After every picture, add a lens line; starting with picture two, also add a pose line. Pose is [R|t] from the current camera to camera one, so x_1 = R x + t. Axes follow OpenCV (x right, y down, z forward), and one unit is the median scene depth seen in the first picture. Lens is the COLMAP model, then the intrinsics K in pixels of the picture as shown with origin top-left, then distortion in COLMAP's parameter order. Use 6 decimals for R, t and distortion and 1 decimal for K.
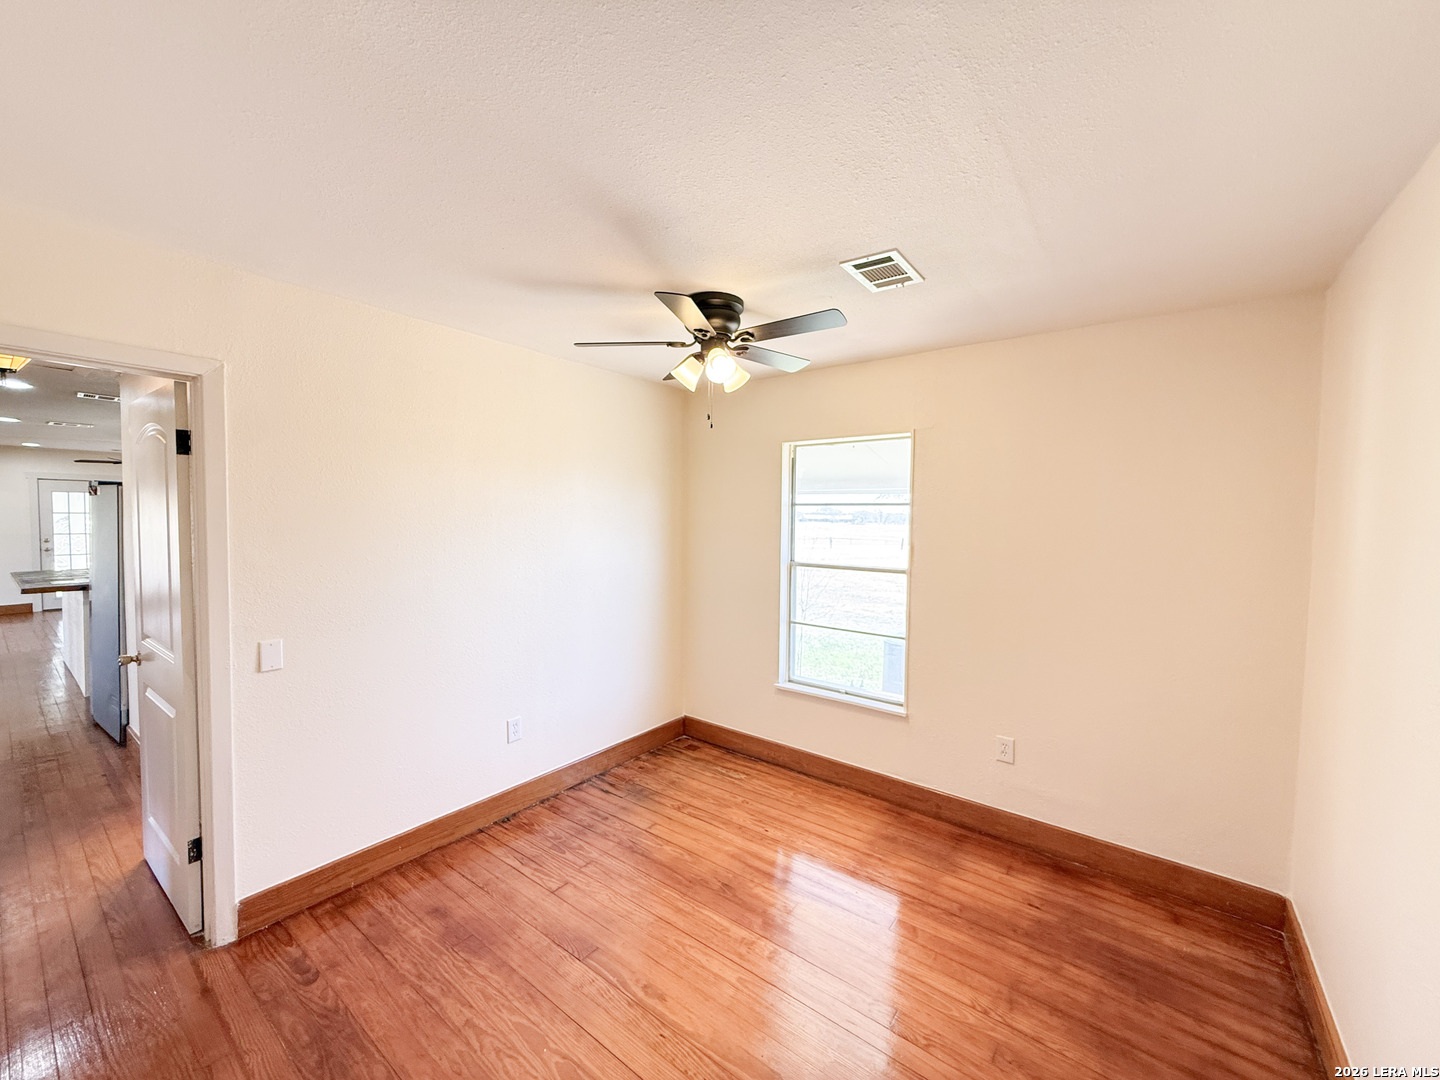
lens RADIAL K [[581.1, 0, 720.0], [0, 581.1, 540.0], [0, 0, 1]] dist [-0.014448, 0.000228]
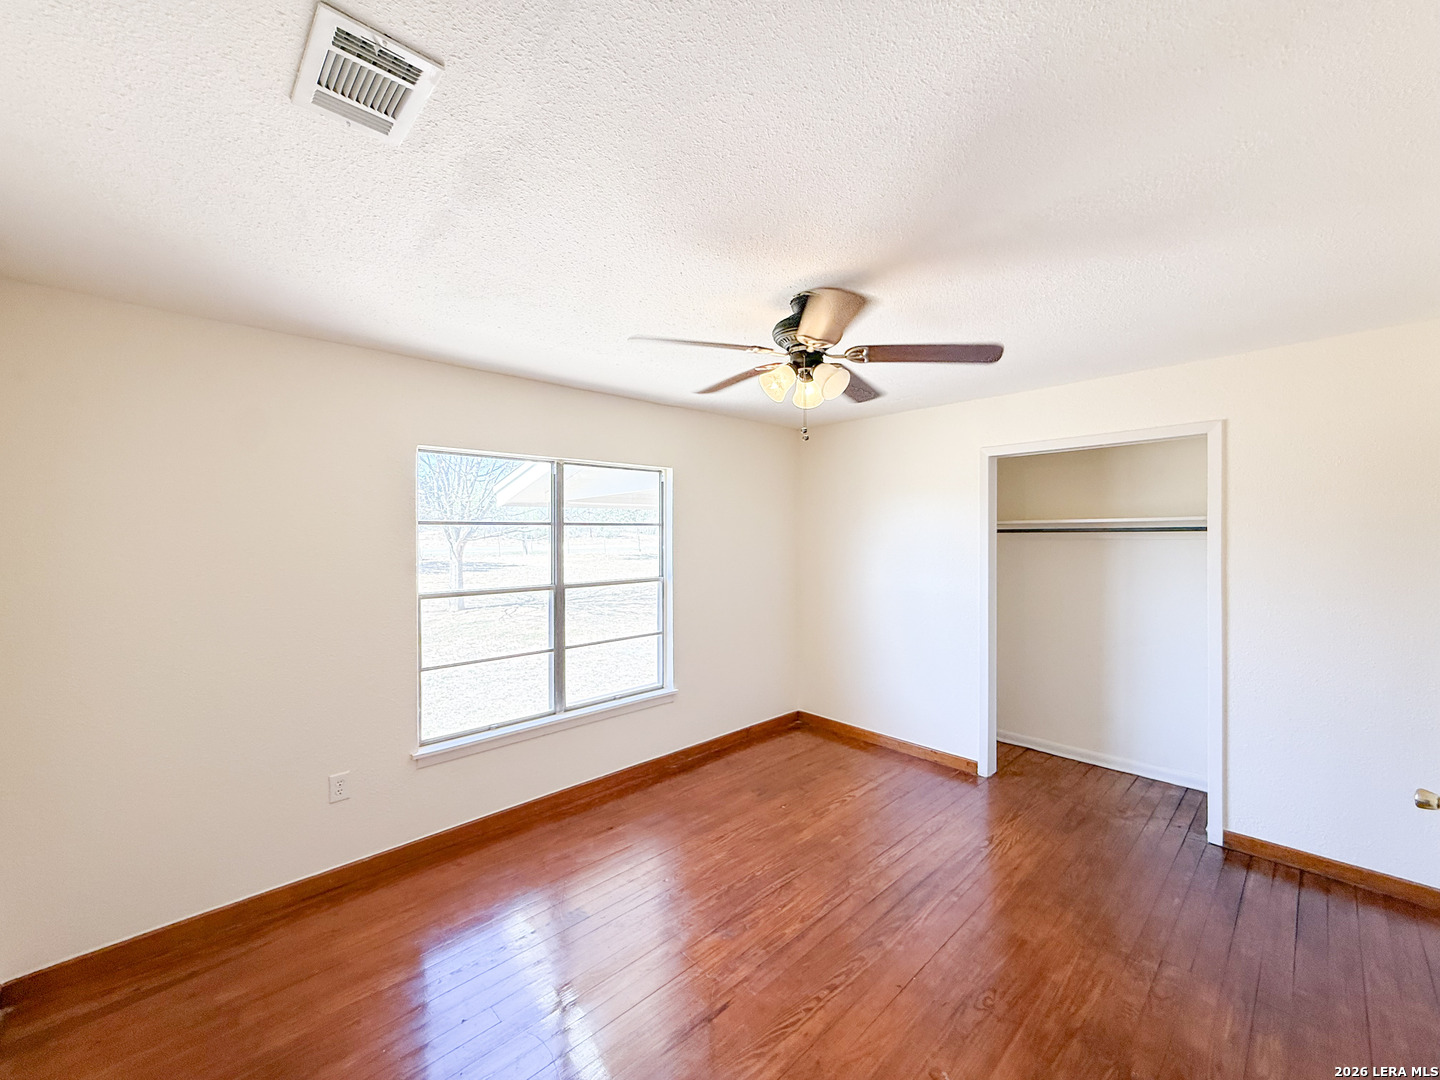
lens RADIAL K [[572.3, 0, 720.0], [0, 572.3, 540.0], [0, 0, 1]] dist [-0.037695, 0.000032]
pose [[0.146189, -0.023467, 0.988978, -0.934593], [0.060547, 0.998057, 0.014733, -0.041434], [-0.987402, 0.057726, 0.147326, 0.745392]]
